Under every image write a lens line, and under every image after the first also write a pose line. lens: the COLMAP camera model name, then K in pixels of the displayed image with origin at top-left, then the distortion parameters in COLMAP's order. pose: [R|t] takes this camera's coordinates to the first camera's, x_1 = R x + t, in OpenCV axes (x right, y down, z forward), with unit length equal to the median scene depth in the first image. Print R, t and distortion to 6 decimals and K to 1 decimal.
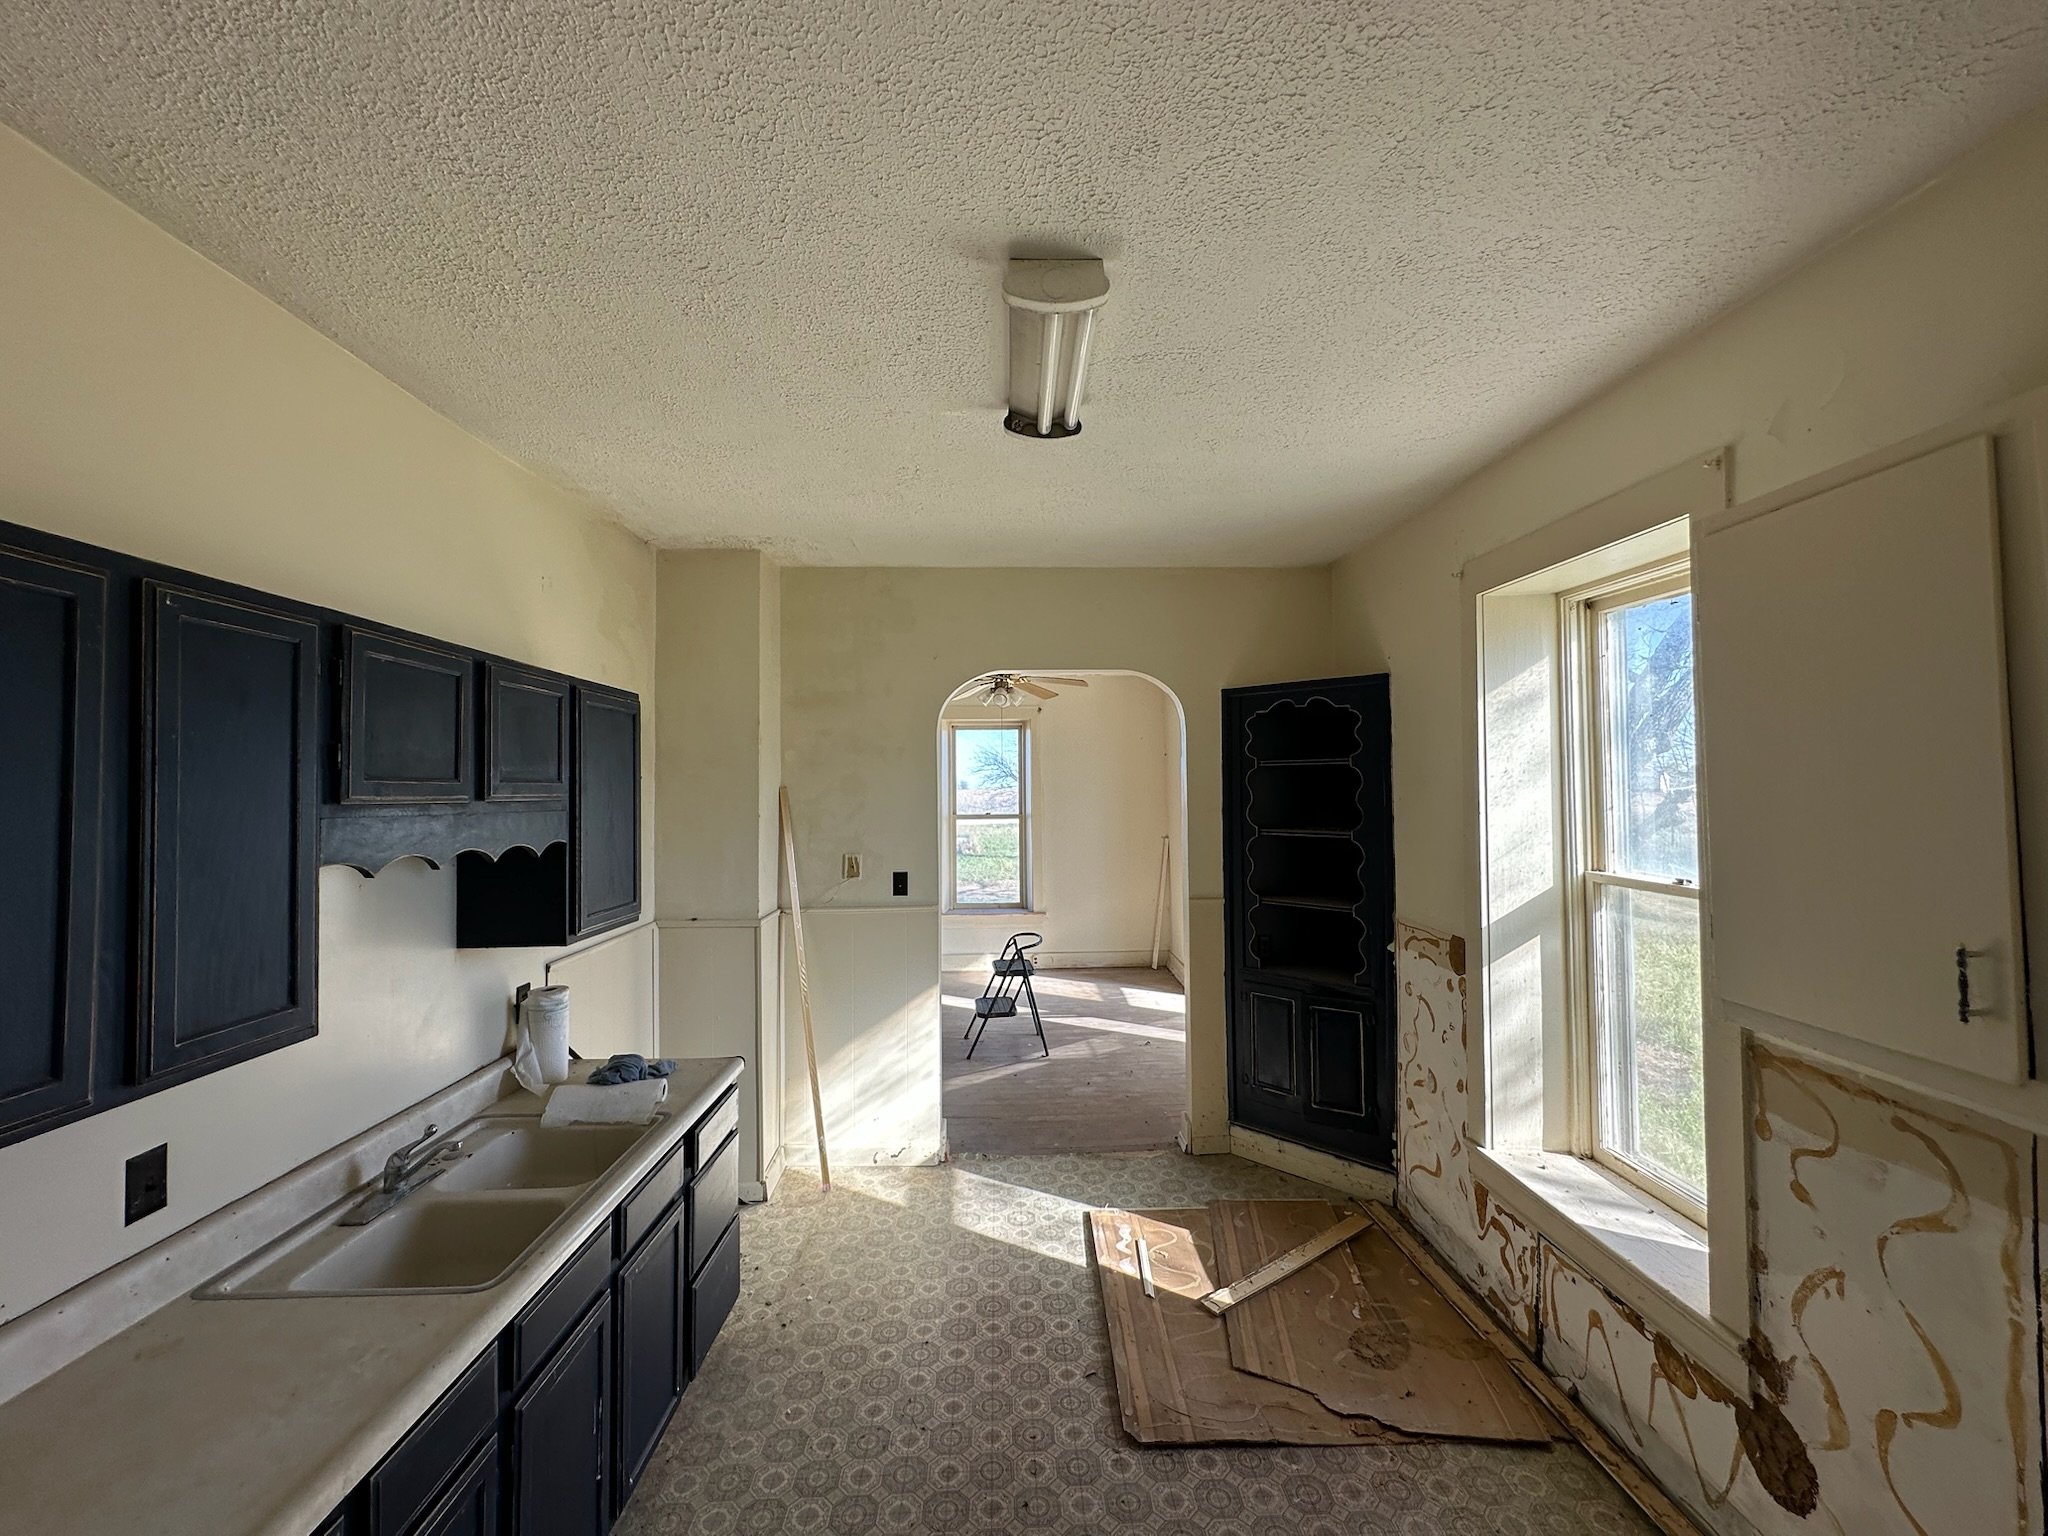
lens RADIAL K [[819.0, 0, 1024.0], [0, 819.0, 768.0], [0, 0, 1]] dist [-0.000189, 0.000167]
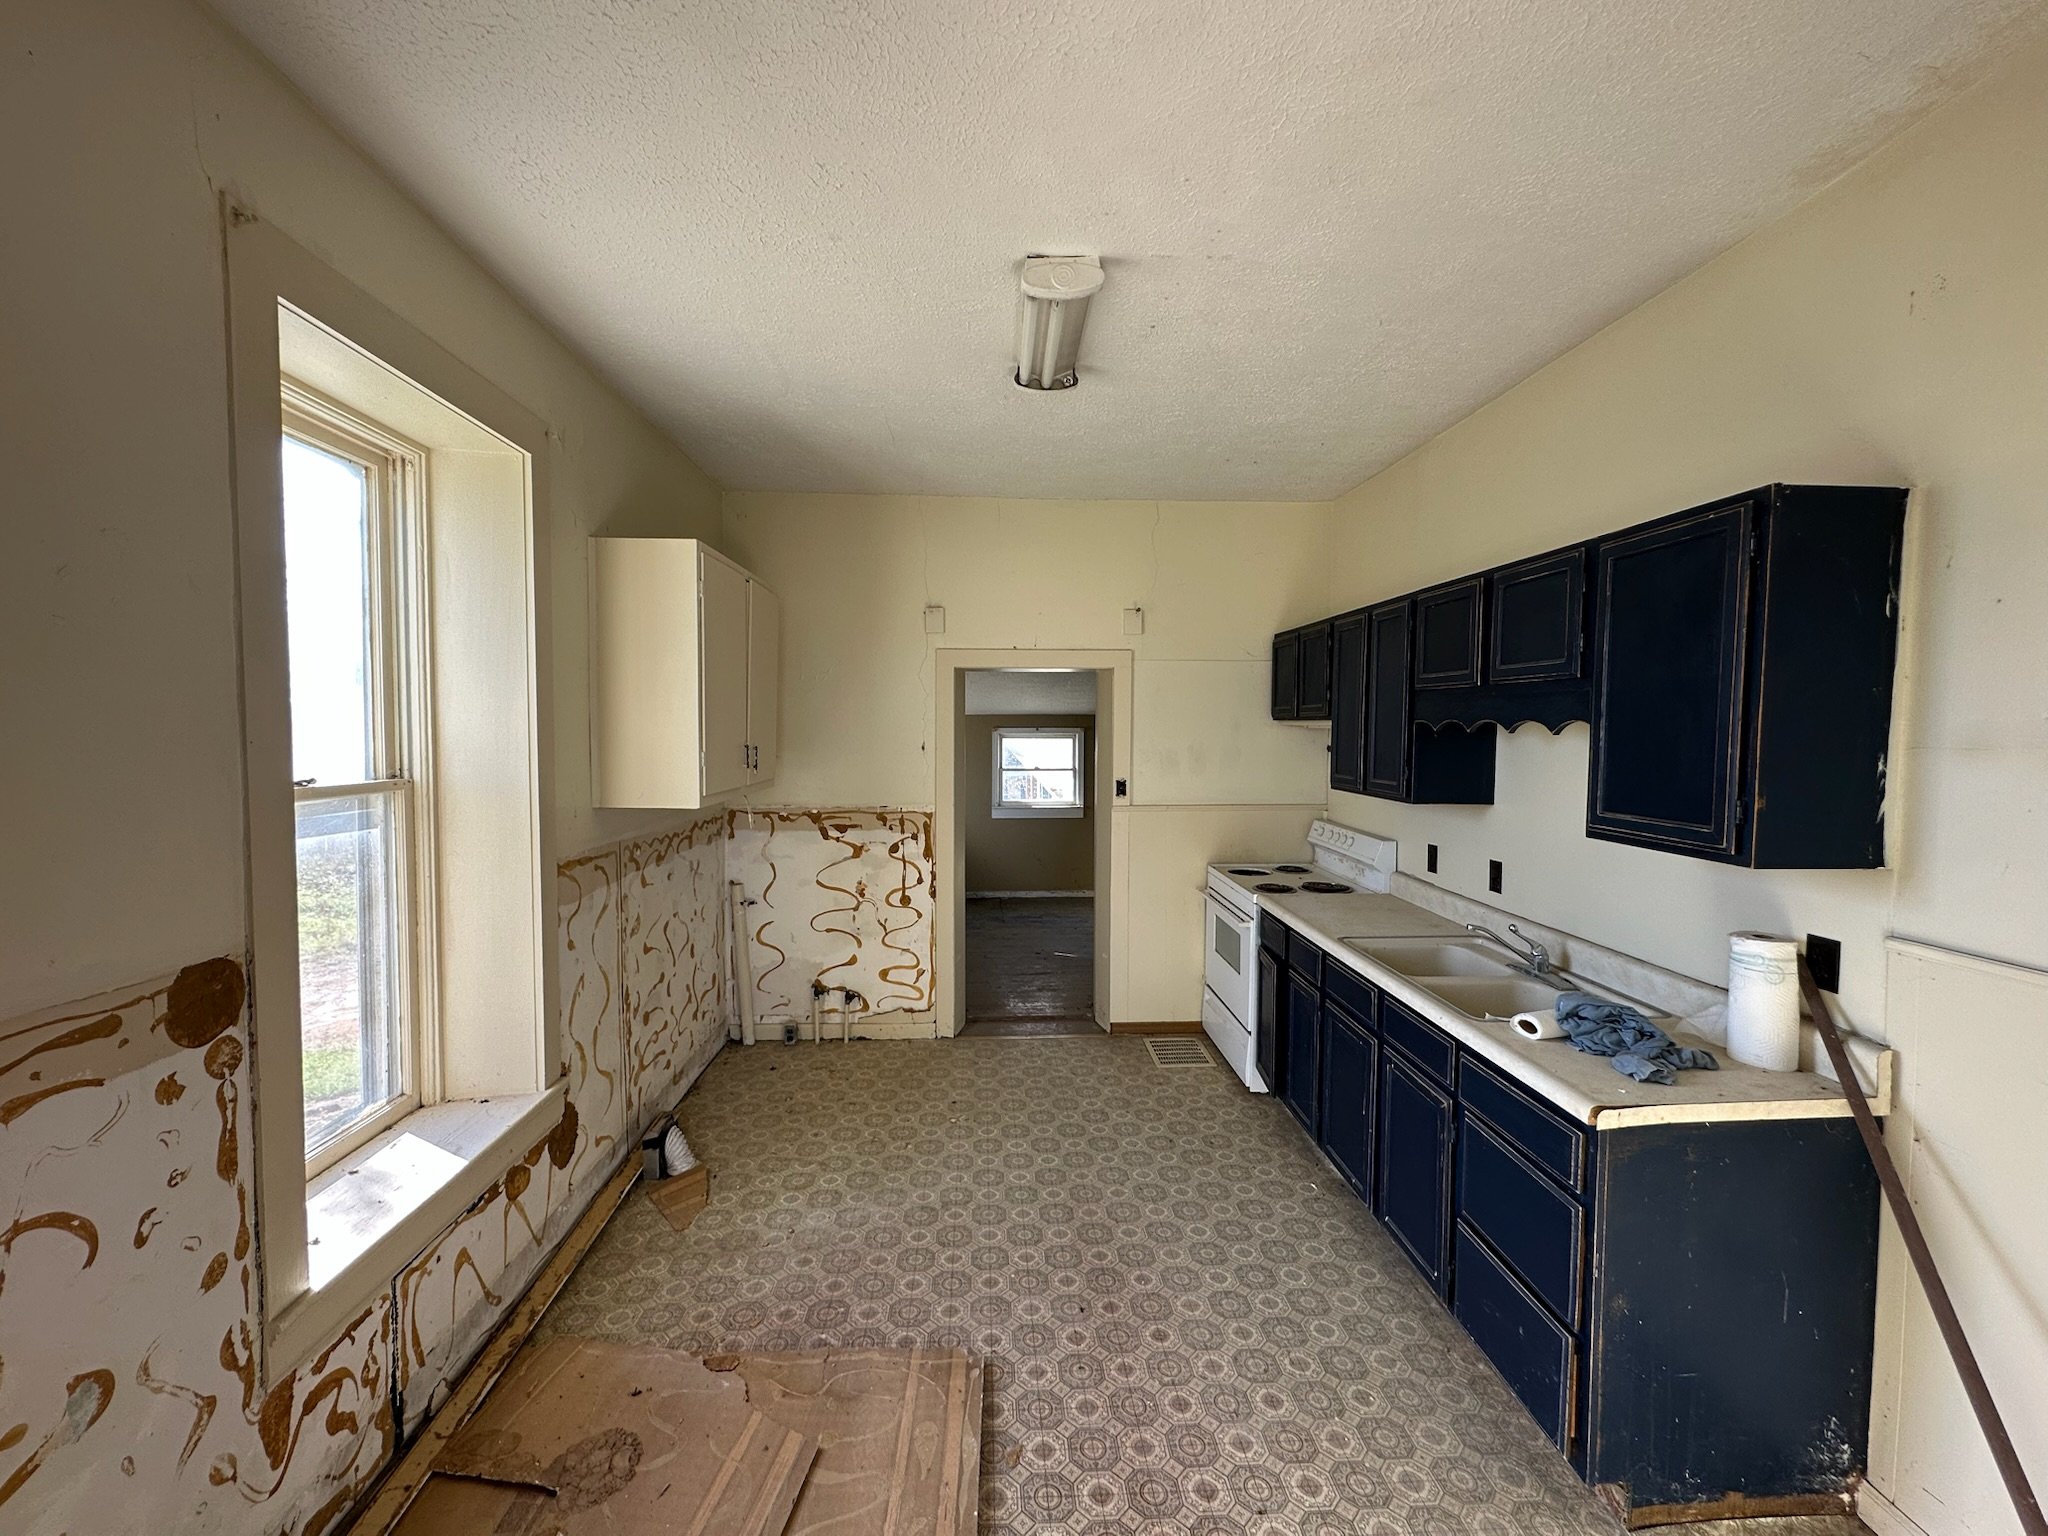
lens RADIAL K [[819.0, 0, 1024.0], [0, 819.0, 768.0], [0, 0, 1]] dist [-0.000189, 0.000167]
pose [[-0.999774, 0.008280, -0.019593, 0.069535], [0.007744, 0.999598, 0.027276, 0.086215], [0.019811, 0.027118, -0.999436, 1.491647]]
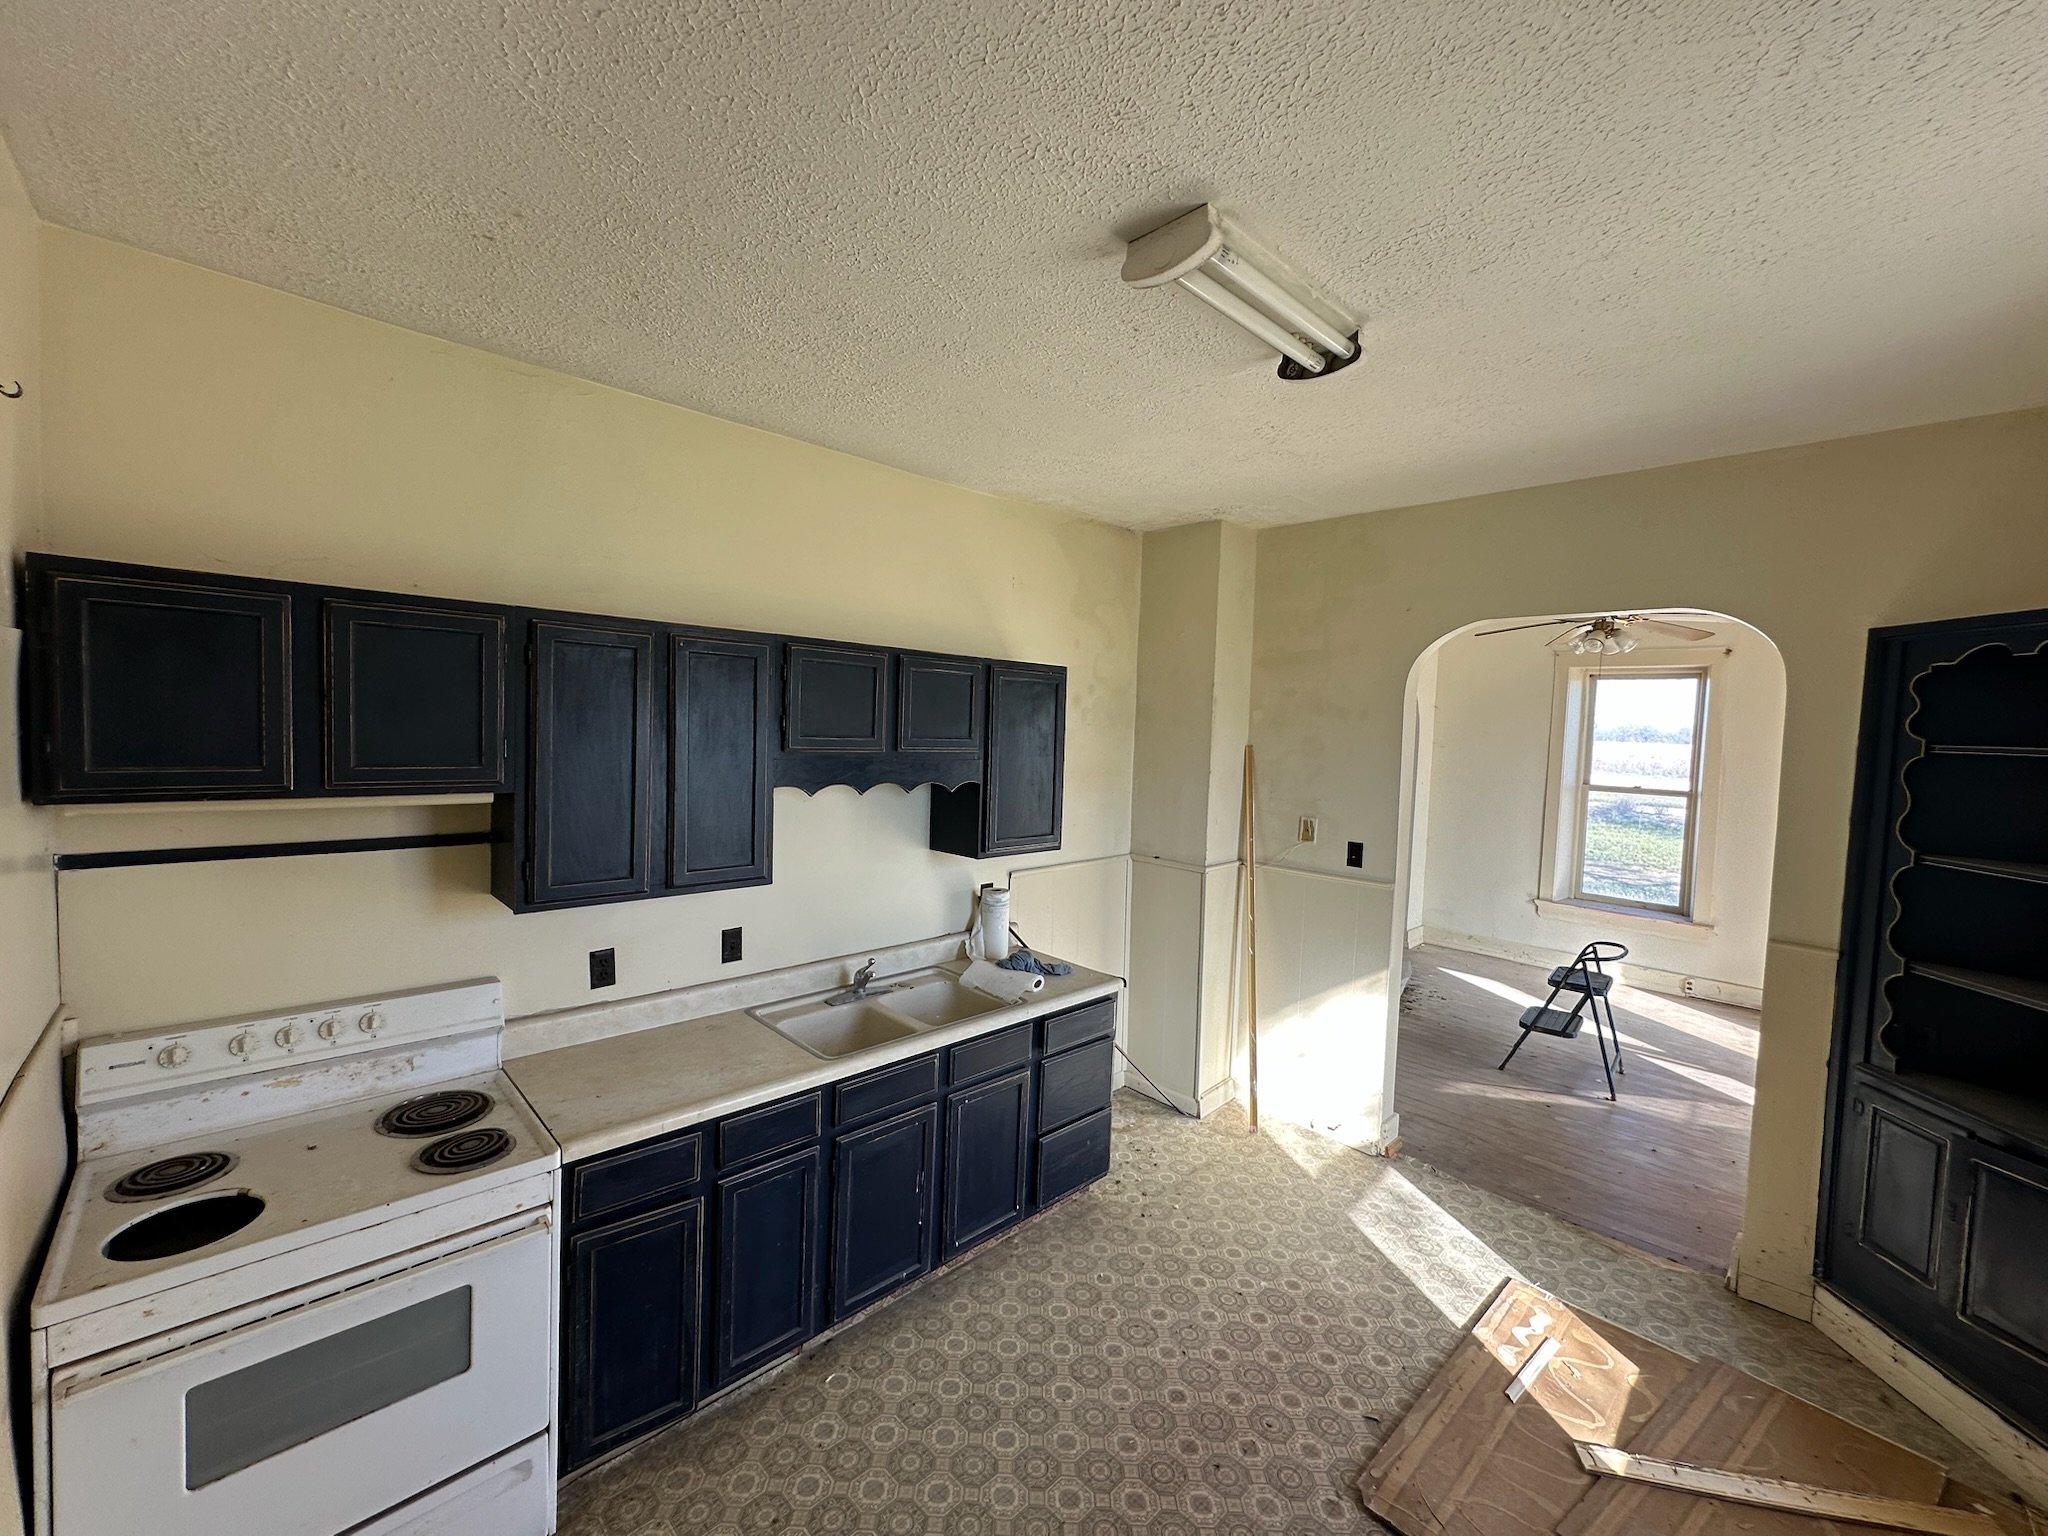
lens RADIAL K [[819.0, 0, 1024.0], [0, 819.0, 768.0], [0, 0, 1]] dist [-0.000189, 0.000167]
pose [[0.676325, 0.074270, -0.732850, 0.371662], [-0.022130, 0.996503, 0.080567, -0.034698], [0.736271, -0.038272, 0.675603, 0.114524]]
